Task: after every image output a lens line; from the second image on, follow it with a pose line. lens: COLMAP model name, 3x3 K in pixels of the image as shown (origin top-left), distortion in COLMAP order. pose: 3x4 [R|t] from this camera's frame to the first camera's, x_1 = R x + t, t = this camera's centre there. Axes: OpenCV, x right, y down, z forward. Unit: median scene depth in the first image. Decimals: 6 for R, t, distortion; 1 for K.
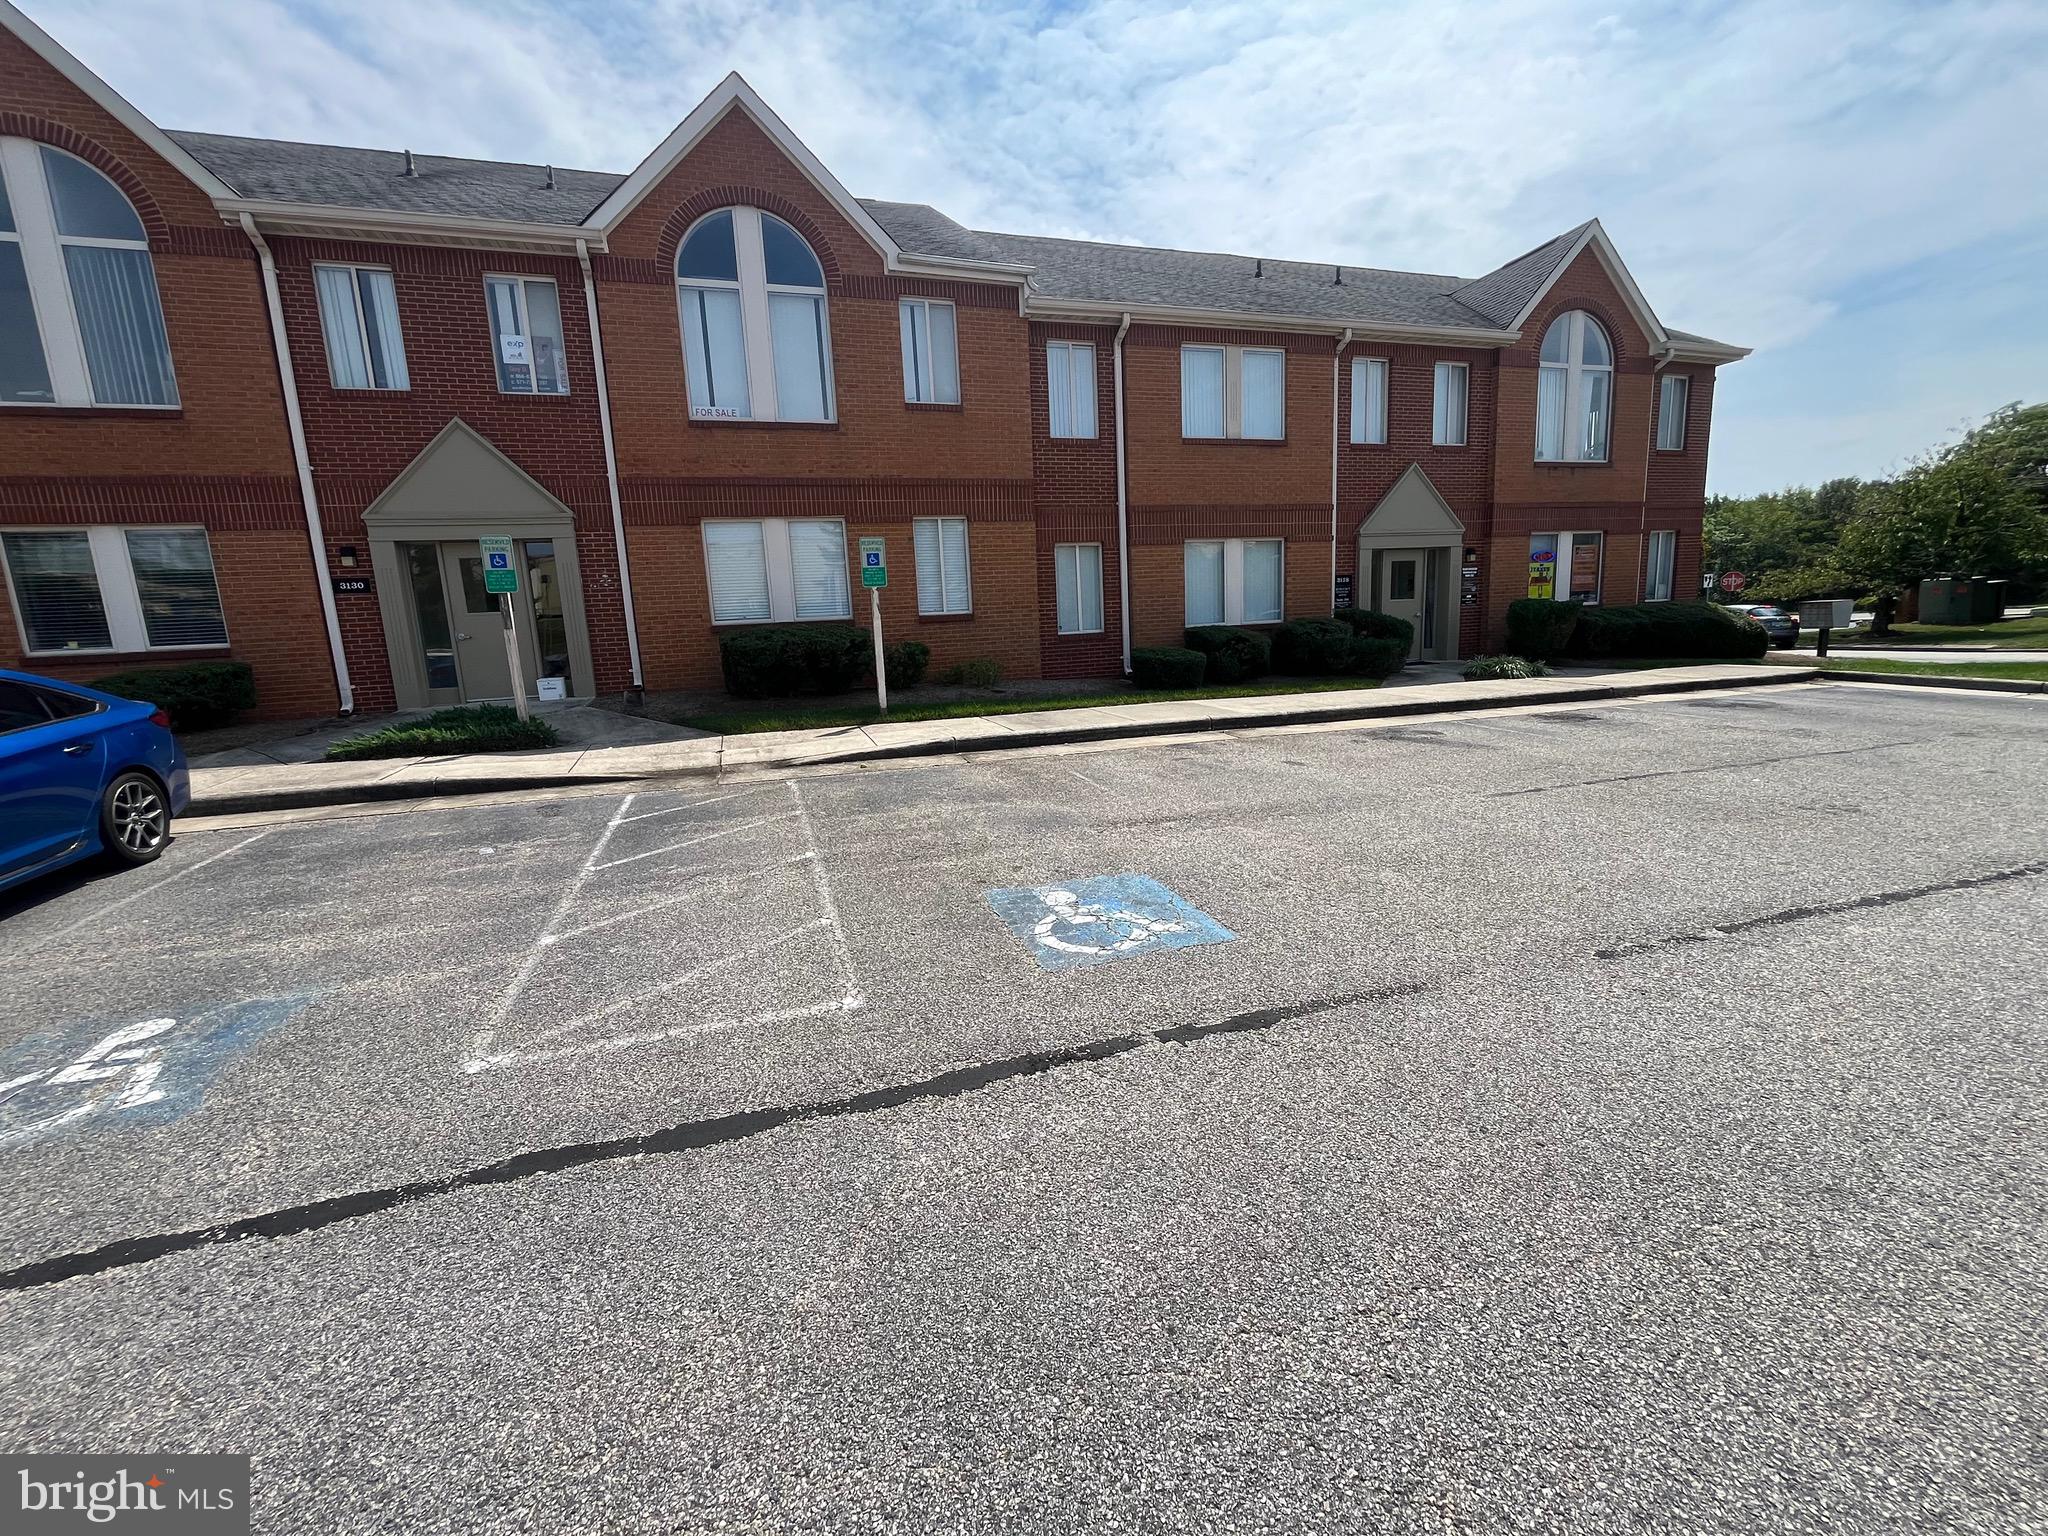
lens RADIAL K [[821.6, 0, 1030.0], [0, 821.6, 764.8], [0, 0, 1]] dist [-0.005033, 0.000304]
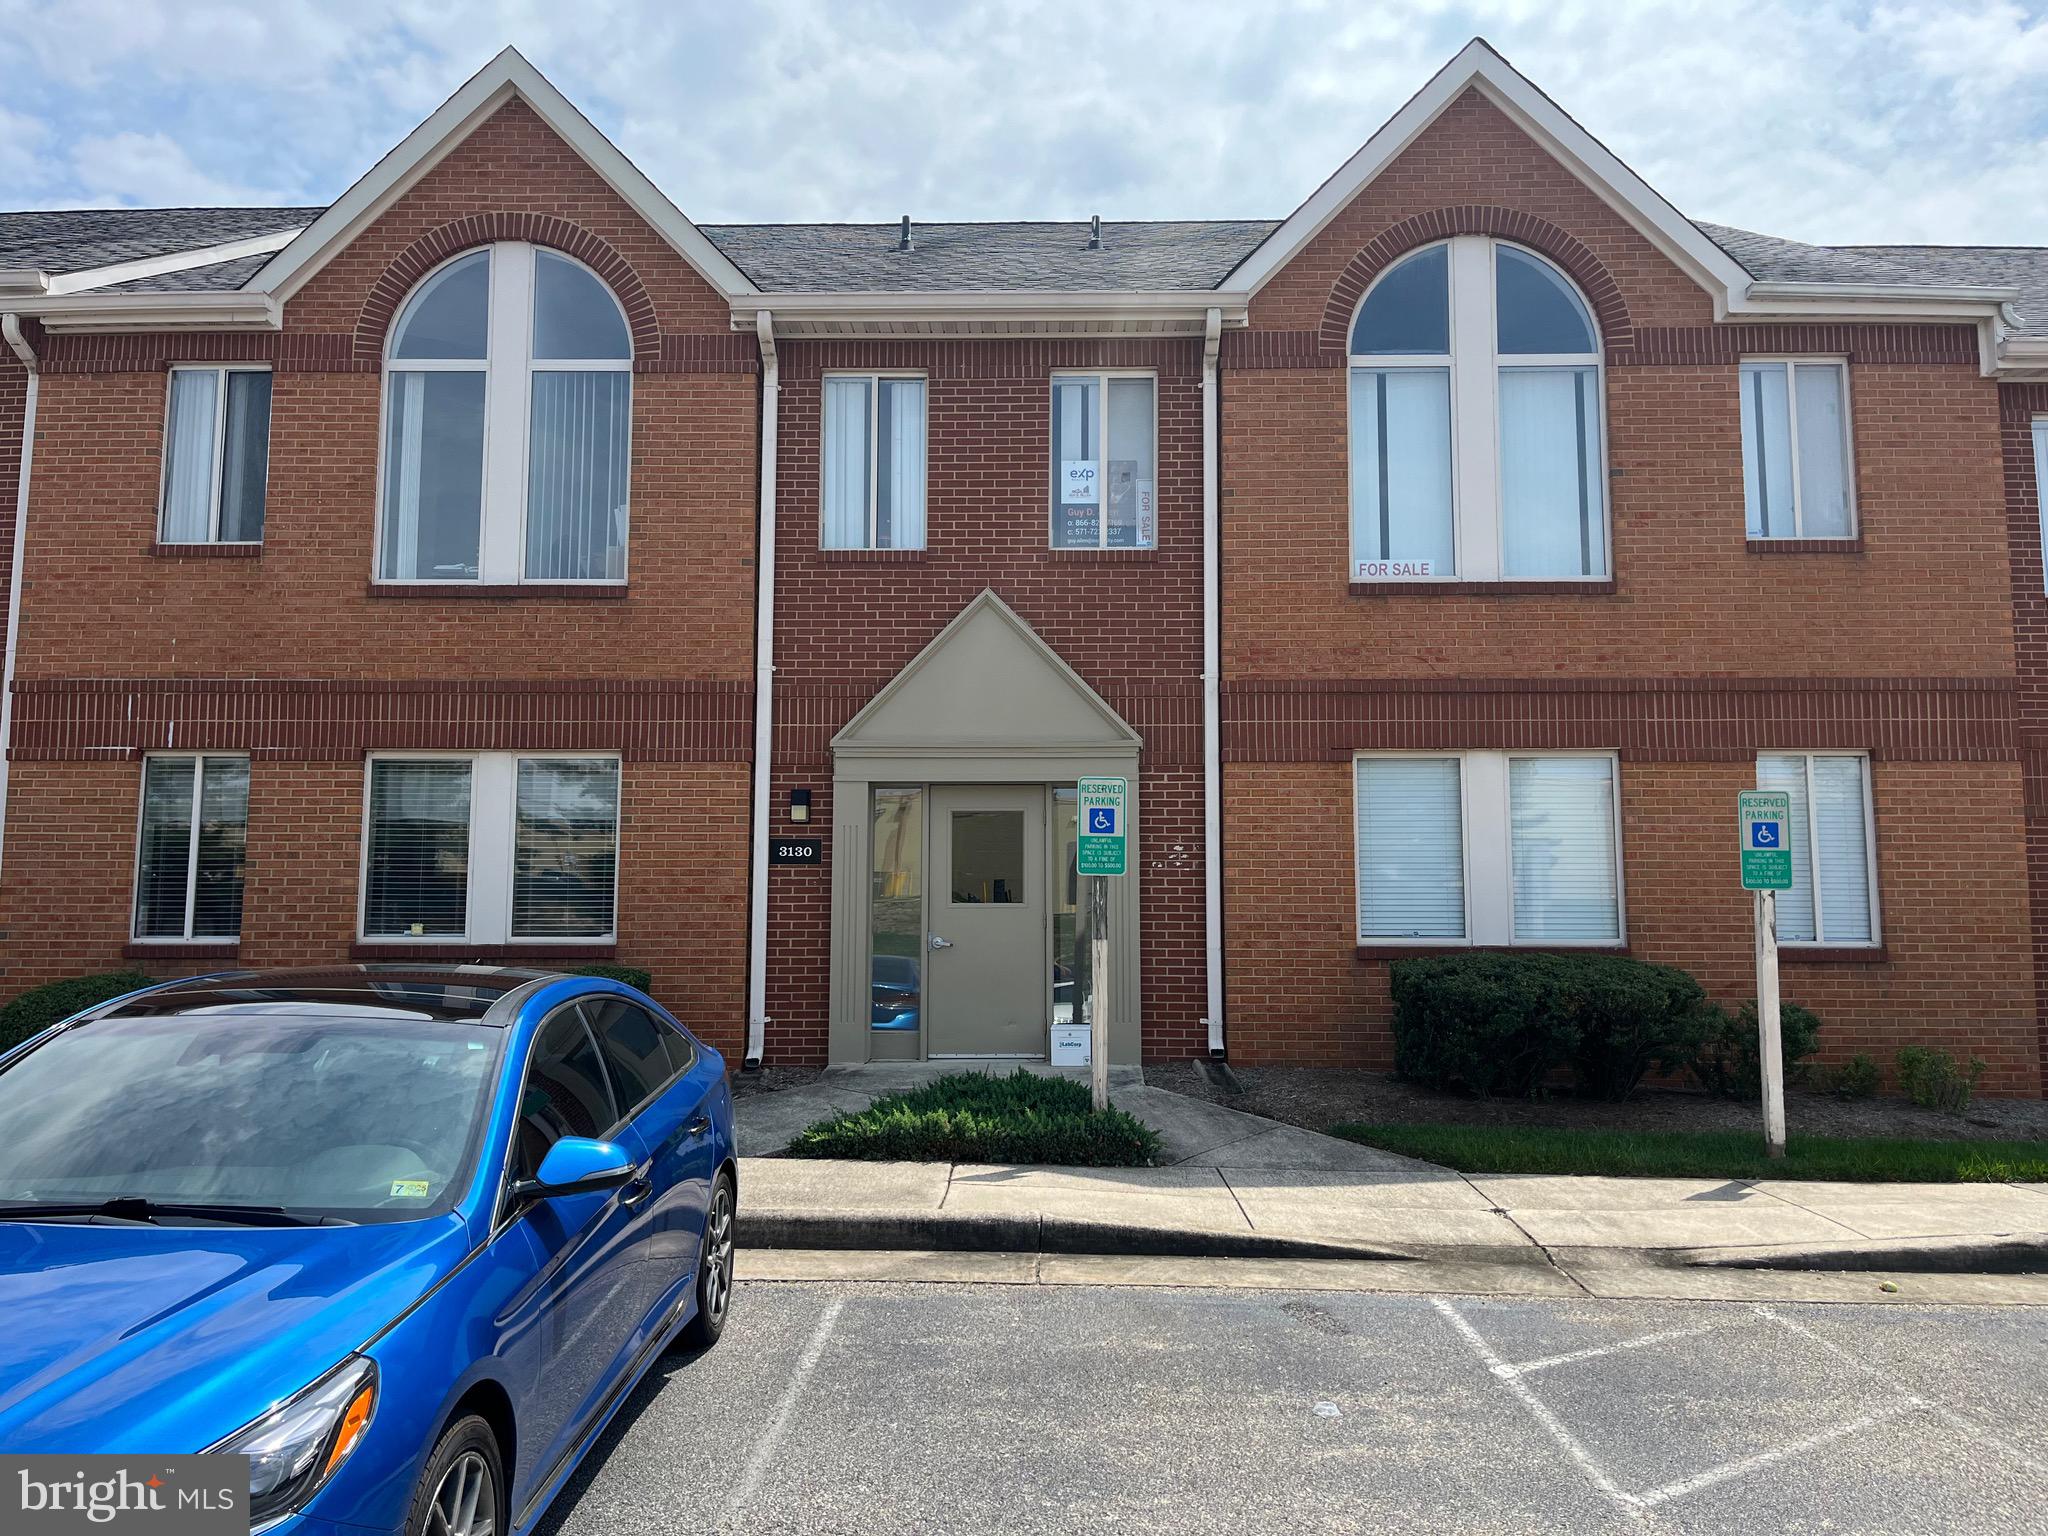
lens RADIAL K [[1540.2, 0, 1023.0], [0, 1540.2, 776.6], [0, 0, 1]] dist [0.043438, -0.024927]
pose [[0.944728, 0.014811, -0.327520, -0.297528], [-0.102288, 0.962430, -0.251526, -0.003249], [0.311490, 0.271125, 0.910750, 0.001352]]
